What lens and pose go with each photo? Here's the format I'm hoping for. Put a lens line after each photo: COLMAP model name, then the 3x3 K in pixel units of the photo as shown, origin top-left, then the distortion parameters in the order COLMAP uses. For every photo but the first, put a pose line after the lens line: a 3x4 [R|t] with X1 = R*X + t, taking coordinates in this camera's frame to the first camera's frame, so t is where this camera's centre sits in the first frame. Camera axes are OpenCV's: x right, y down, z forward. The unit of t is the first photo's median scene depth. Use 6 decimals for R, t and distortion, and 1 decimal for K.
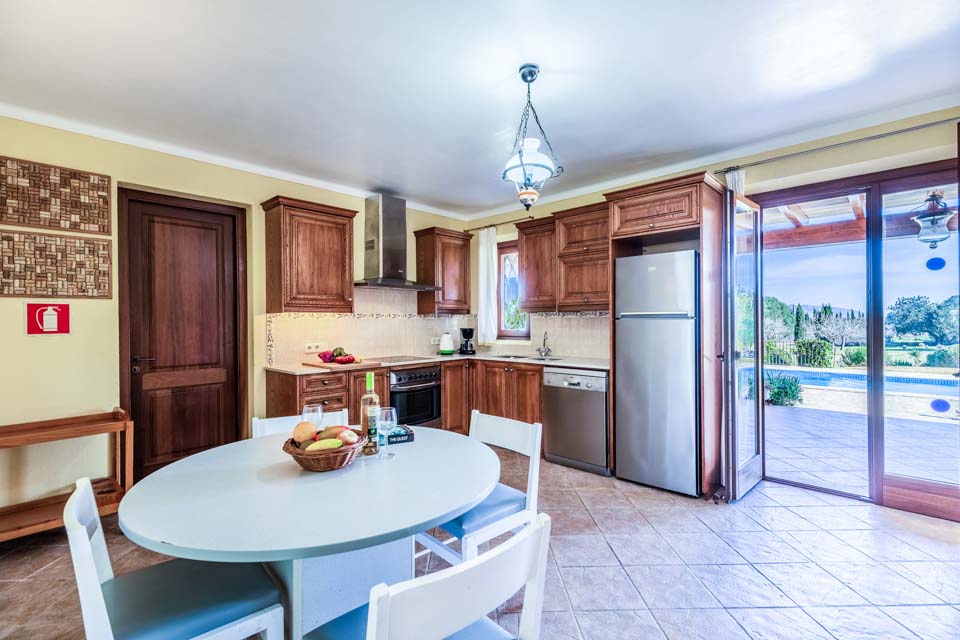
lens RADIAL K [[434.8, 0, 481.8], [0, 434.8, 316.4], [0, 0, 1]] dist [0.004276, -0.000377]
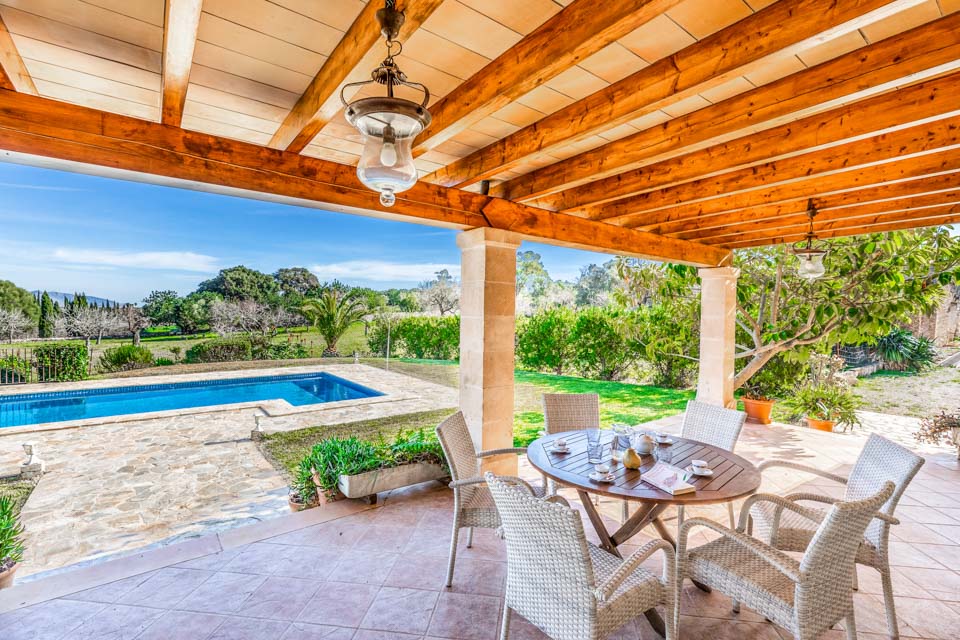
lens RADIAL K [[434.8, 0, 469.1], [0, 434.8, 327.1], [0, 0, 1]] dist [0.004276, -0.000377]
pose [[0.172266, -0.026797, 0.984686, 0.060929], [-0.022683, 0.999257, 0.031162, -0.005738], [-0.984789, -0.027703, 0.171530, 0.078454]]
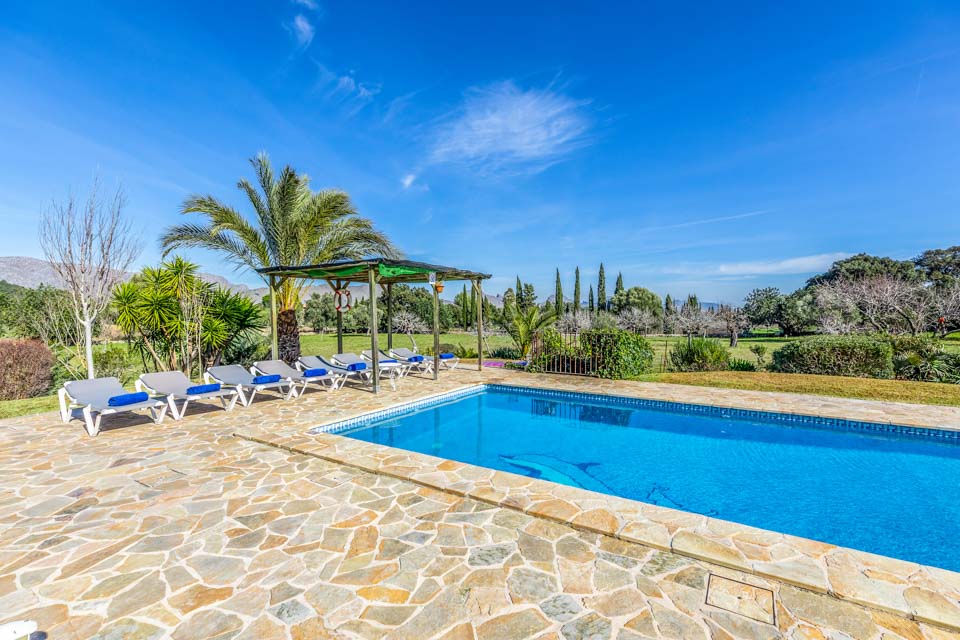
lens RADIAL K [[434.8, 0, 497.9], [0, 434.8, 313.7], [0, 0, 1]] dist [0.004276, -0.000377]
pose [[0.975126, 0.008370, 0.221491, 0.195752], [-0.010812, 0.999893, 0.009814, 0.011415], [-0.221386, -0.011965, 0.975113, 0.188221]]
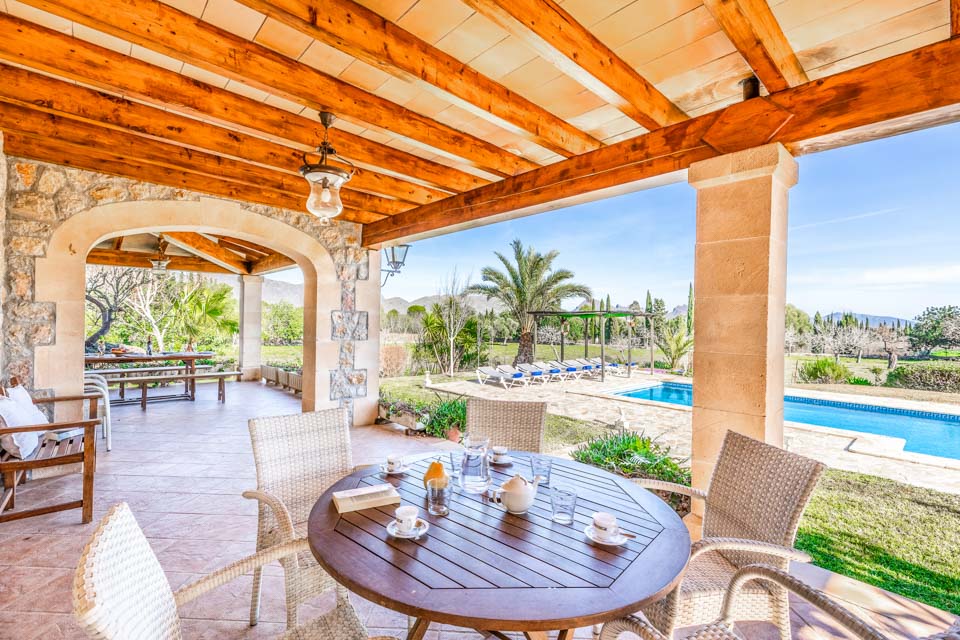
lens RADIAL K [[434.8, 0, 485.5], [0, 434.8, 329.2], [0, 0, 1]] dist [0.004276, -0.000377]
pose [[0.997357, 0.023899, -0.068617, 0.118404], [-0.021996, 0.999356, 0.028353, -0.002250], [0.069250, -0.026769, 0.997240, 0.034402]]
